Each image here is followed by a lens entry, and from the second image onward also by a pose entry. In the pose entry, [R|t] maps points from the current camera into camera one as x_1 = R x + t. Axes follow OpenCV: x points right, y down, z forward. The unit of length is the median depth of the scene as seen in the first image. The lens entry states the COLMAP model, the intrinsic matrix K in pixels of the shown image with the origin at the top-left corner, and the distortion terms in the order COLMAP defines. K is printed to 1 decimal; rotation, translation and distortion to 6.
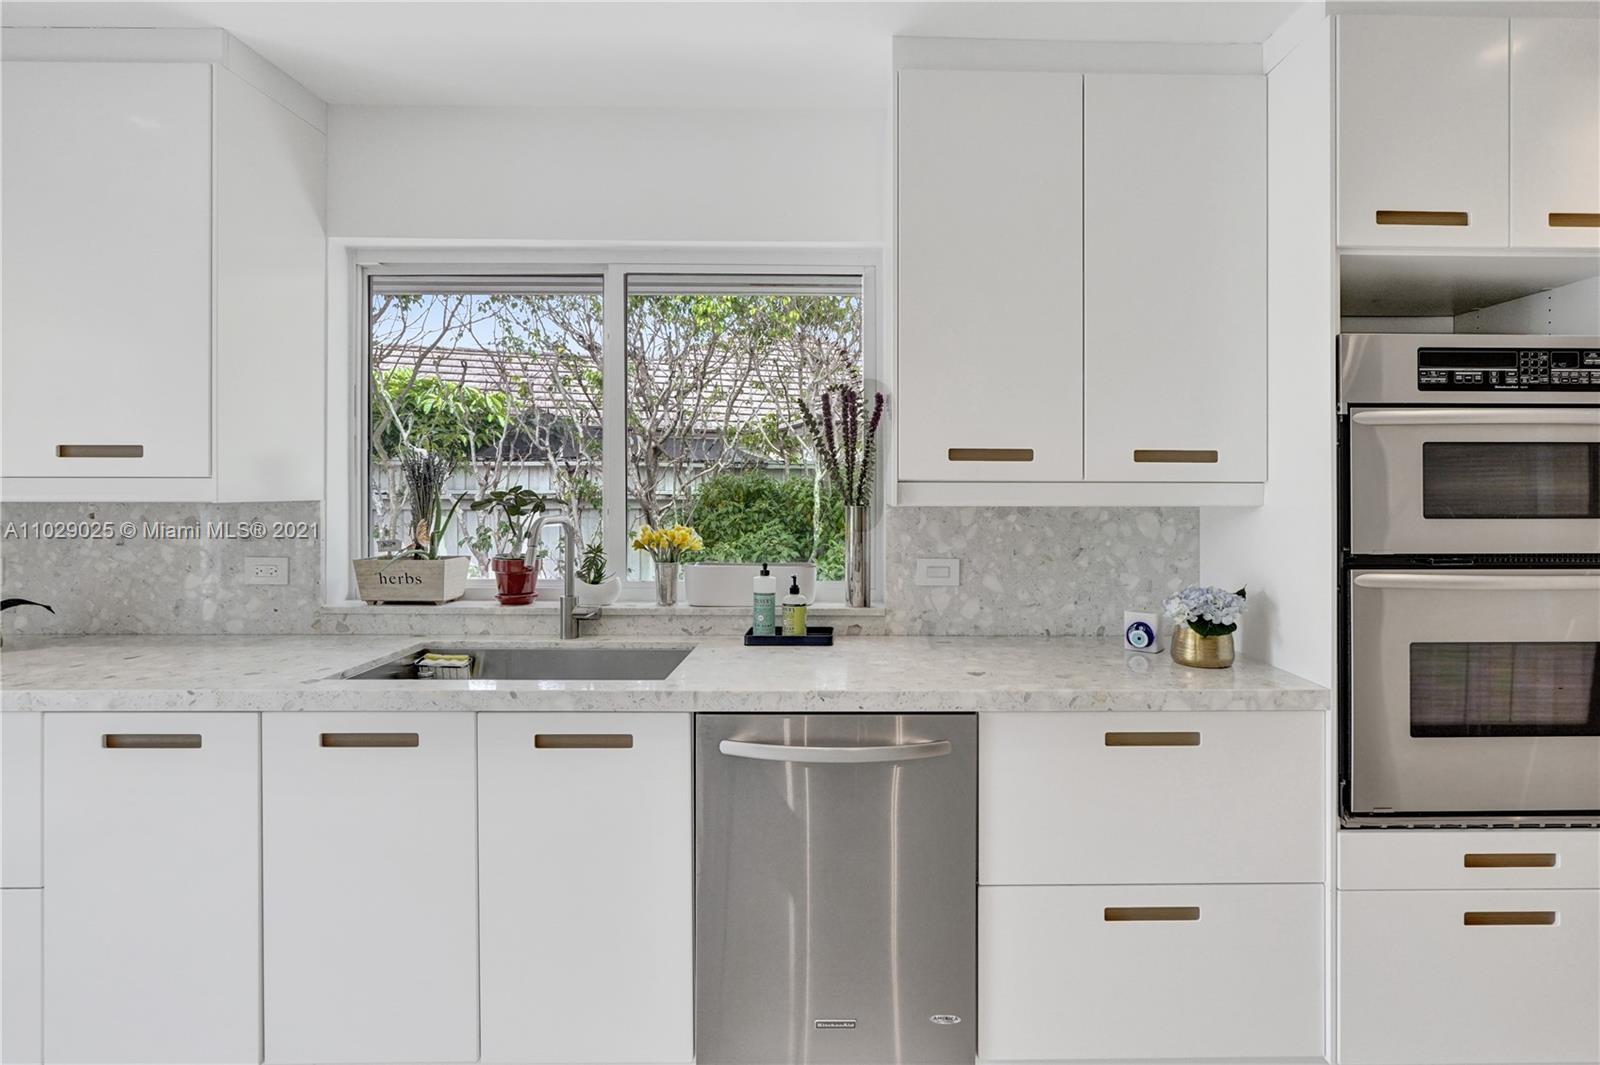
lens RADIAL K [[755.3, 0, 854.4], [0, 755.3, 485.3], [0, 0, 1]] dist [-0.006686, 0.002741]
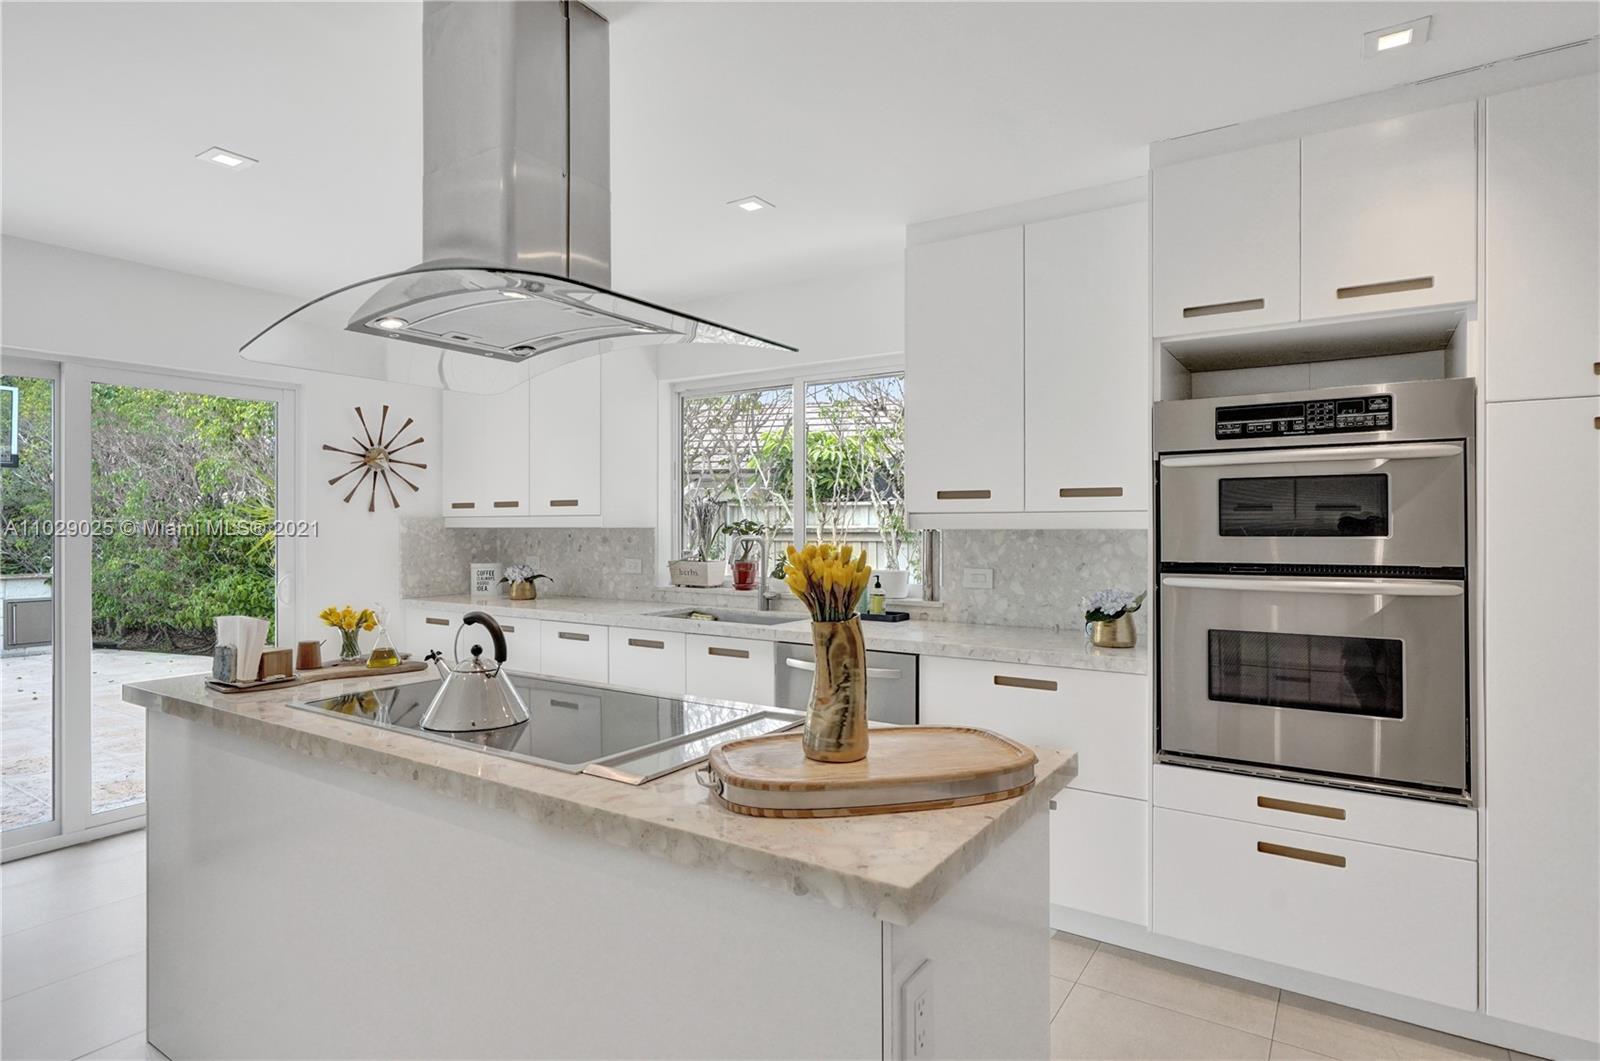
lens RADIAL K [[831.9, 0, 806.8], [0, 831.9, 529.3], [0, 0, 1]] dist [-0.008164, 0.003384]
pose [[0.829141, -0.000857, -0.559039, 0.735362], [0.004895, 0.999972, 0.005728, 0.014894], [0.559018, -0.007485, 0.829121, -0.466446]]
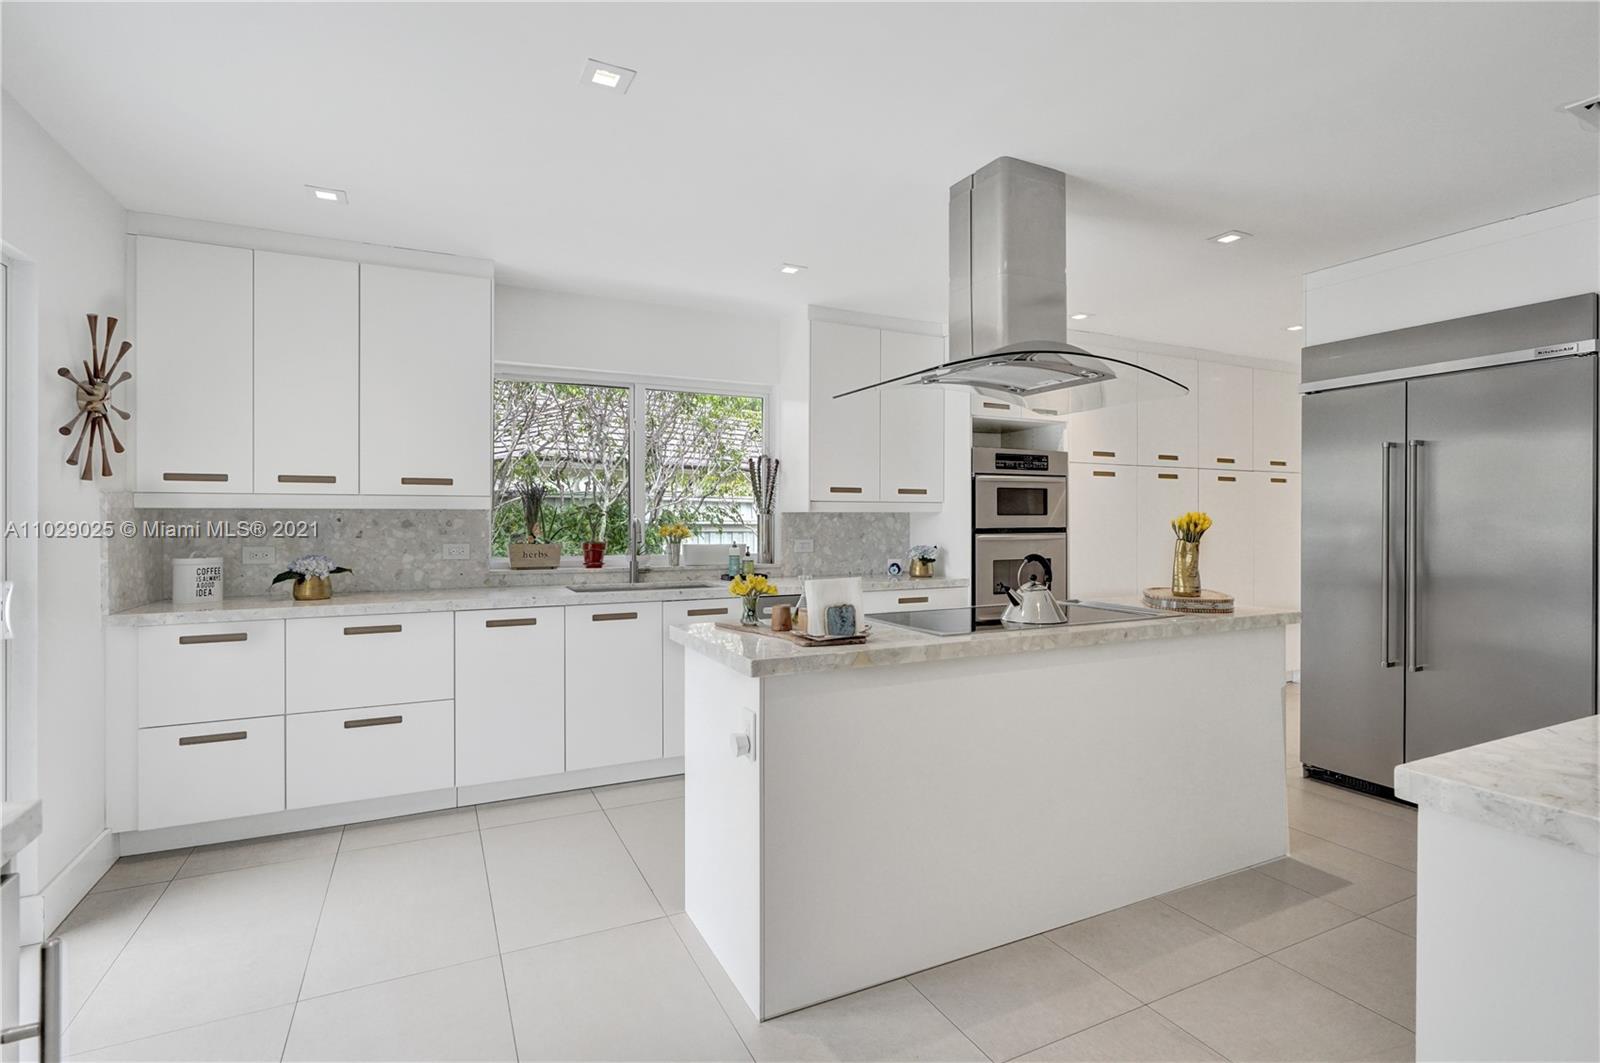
lens RADIAL K [[755.3, 0, 778.9], [0, 755.3, 533.1], [0, 0, 1]] dist [-0.006686, 0.002741]
pose [[0.911734, -0.010010, 0.410660, -0.841748], [0.001726, 0.999788, 0.020538, 0.038906], [-0.410778, -0.018017, 0.911557, -0.906496]]
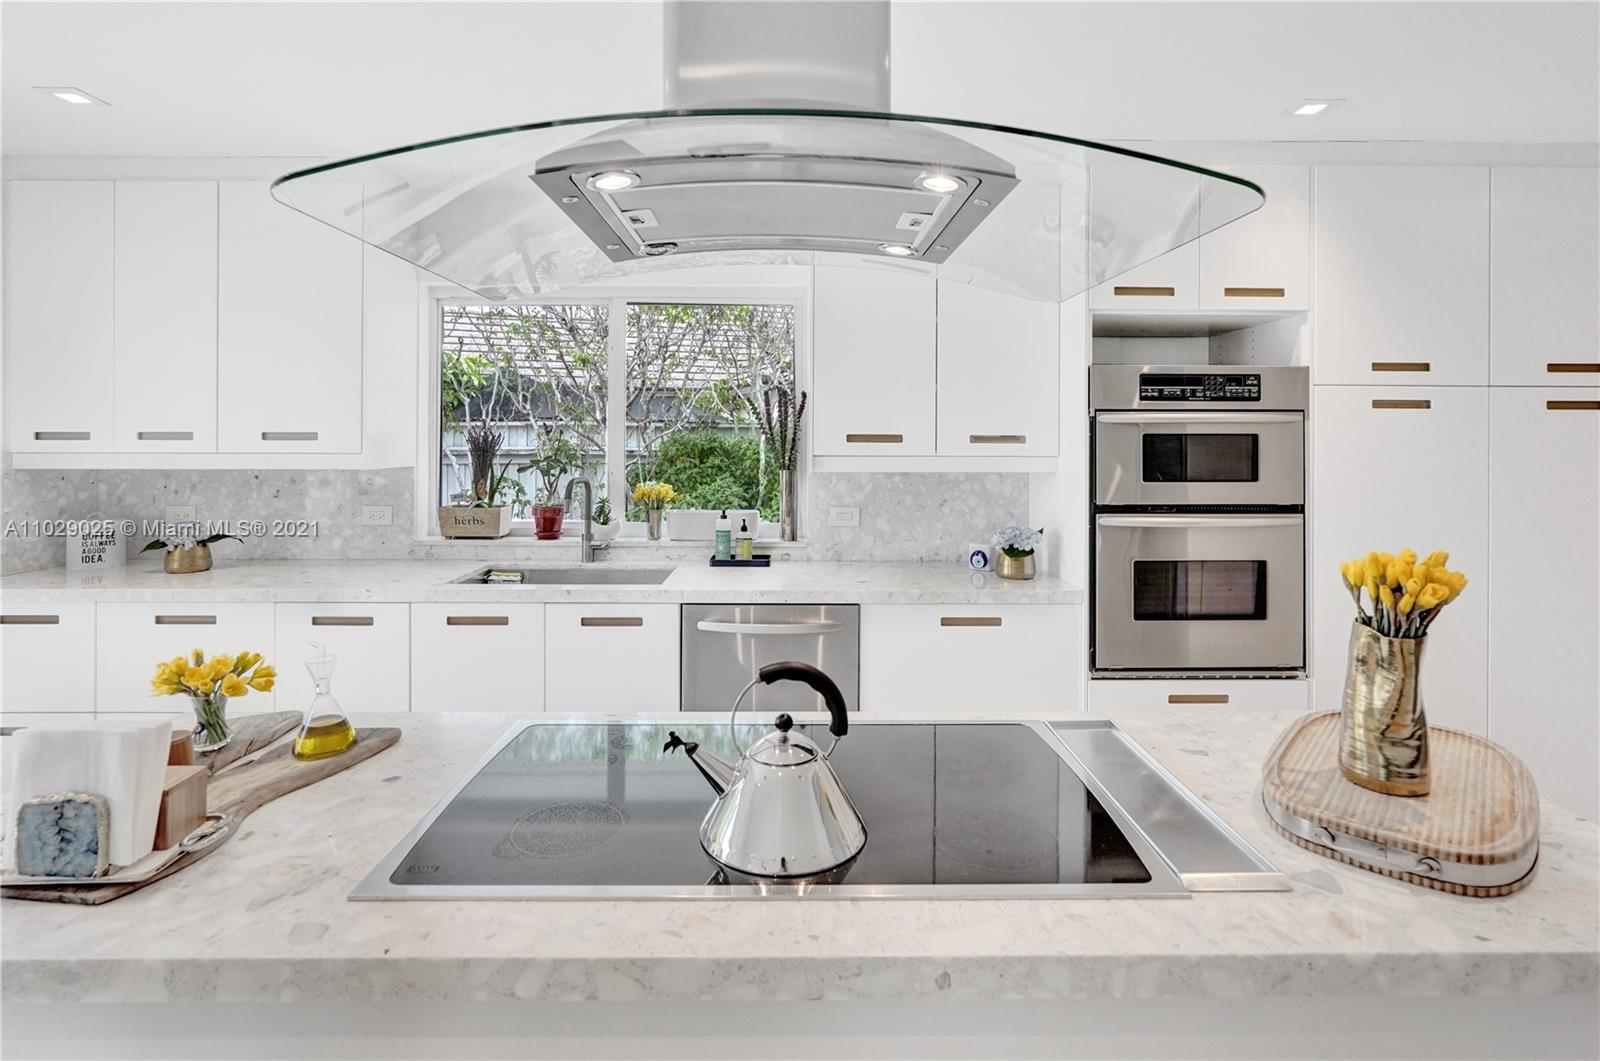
lens RADIAL K [[755.3, 0, 794.5], [0, 755.3, 437.5], [0, 0, 1]] dist [-0.006686, 0.002741]
pose [[0.999954, 0.000163, -0.009546, 0.031290], [-0.000113, 0.999986, 0.005273, -0.043913], [0.009547, -0.005271, 0.999941, -0.445027]]
